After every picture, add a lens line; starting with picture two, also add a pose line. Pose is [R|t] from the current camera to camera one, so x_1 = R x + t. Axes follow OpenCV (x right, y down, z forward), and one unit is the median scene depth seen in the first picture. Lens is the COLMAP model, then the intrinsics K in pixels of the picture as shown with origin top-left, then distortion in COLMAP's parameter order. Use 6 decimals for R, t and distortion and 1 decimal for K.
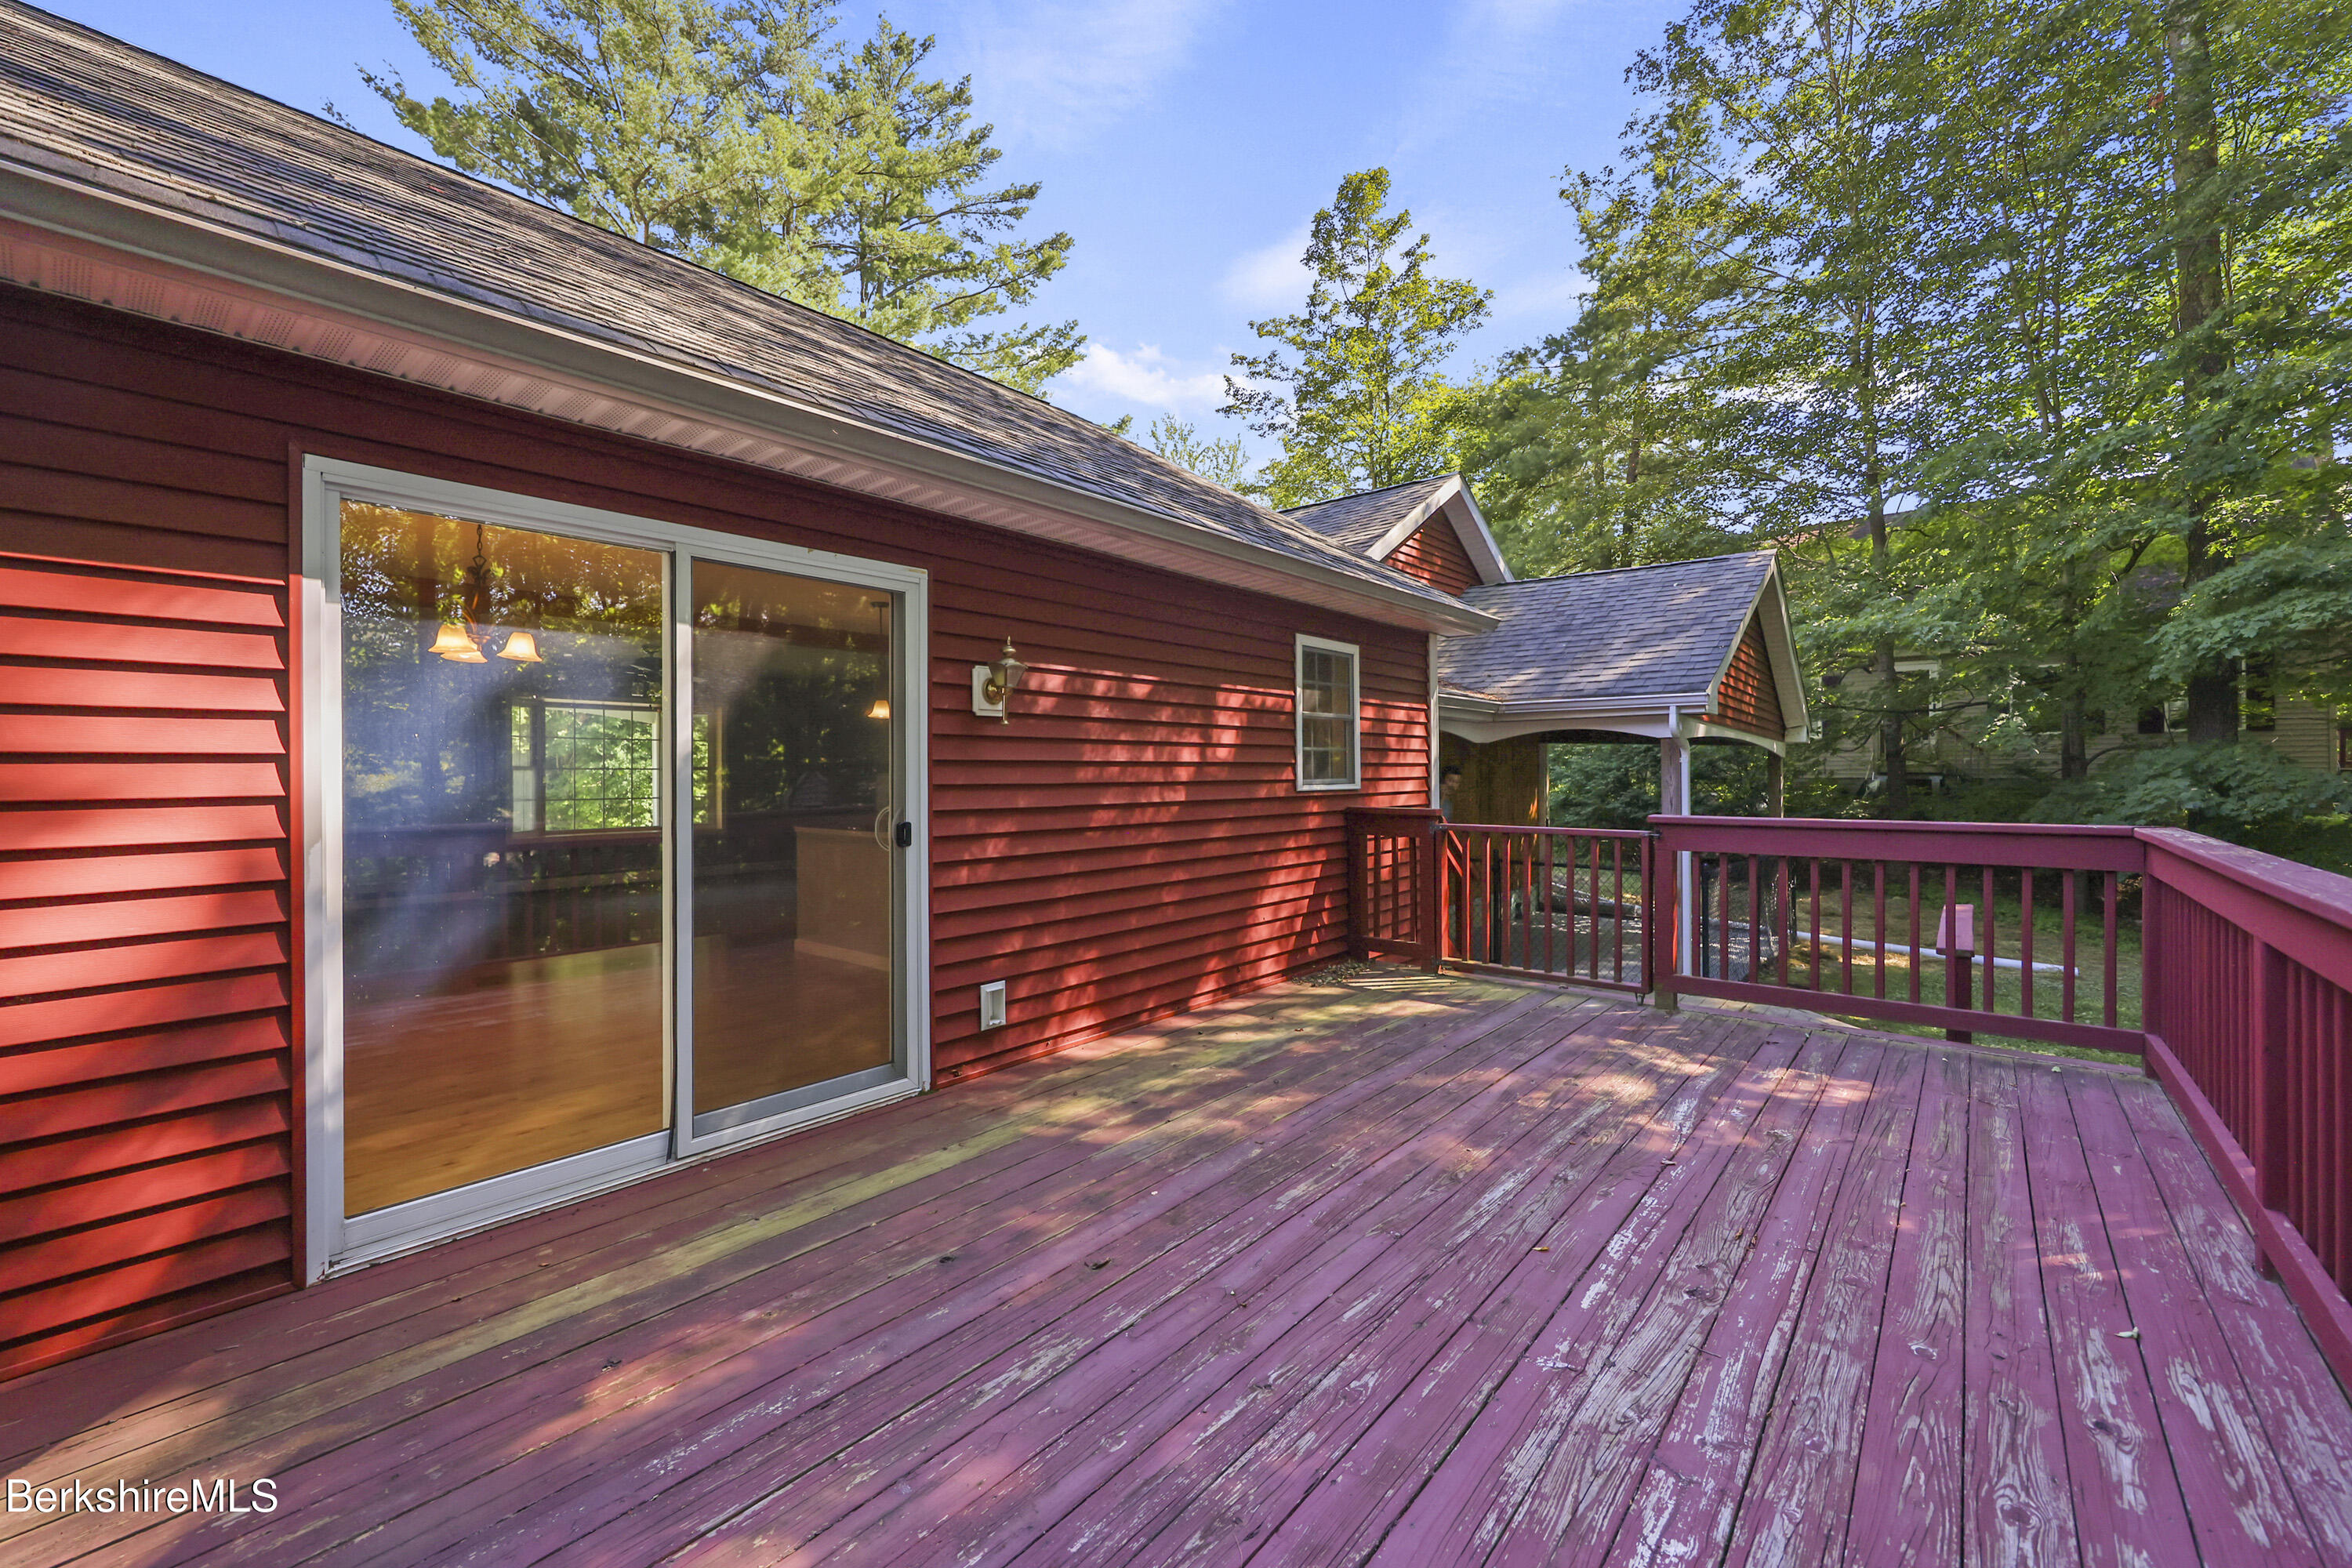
lens RADIAL K [[957.7, 0, 1146.7], [0, 957.7, 769.2], [0, 0, 1]] dist [-0.000452, 0.000046]
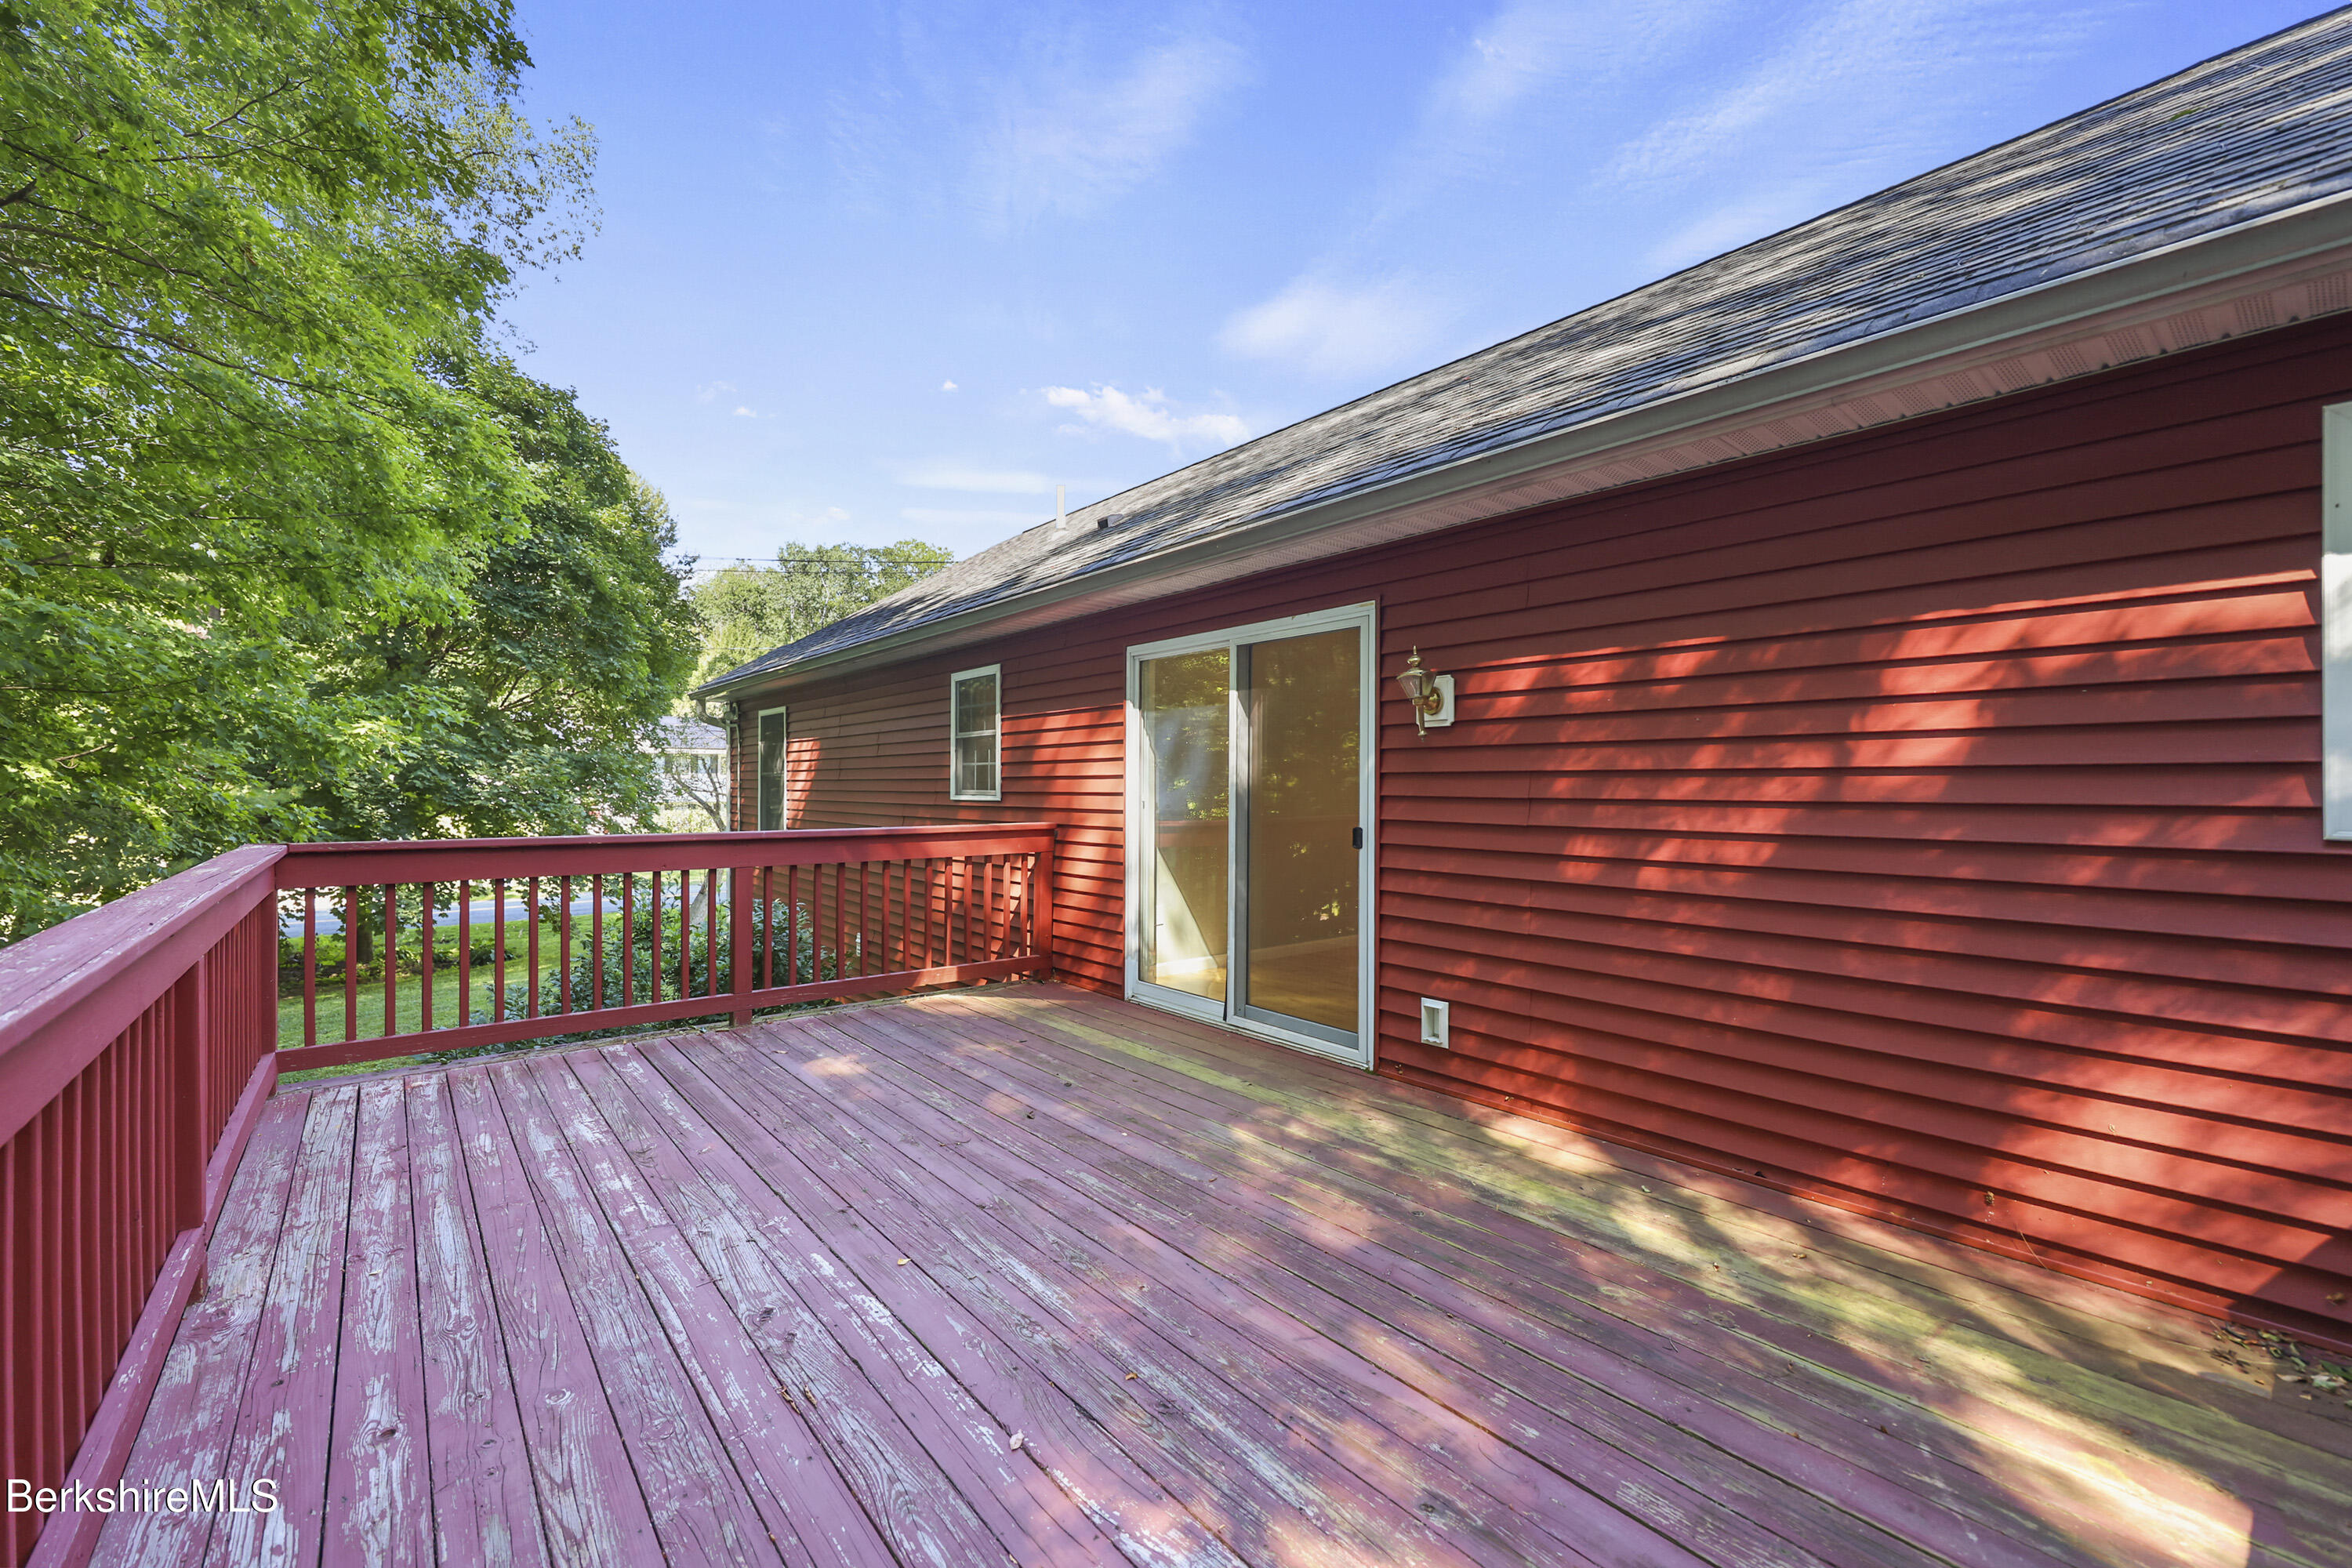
lens RADIAL K [[946.8, 0, 1176.0], [0, 946.8, 784.0], [0, 0, 1]] dist [-0.001084, 0.000140]
pose [[-0.163273, 0.004968, -0.986568, 0.995981], [0.003578, 0.999984, 0.004444, -0.002940], [0.986574, -0.002804, -0.163288, 1.071823]]
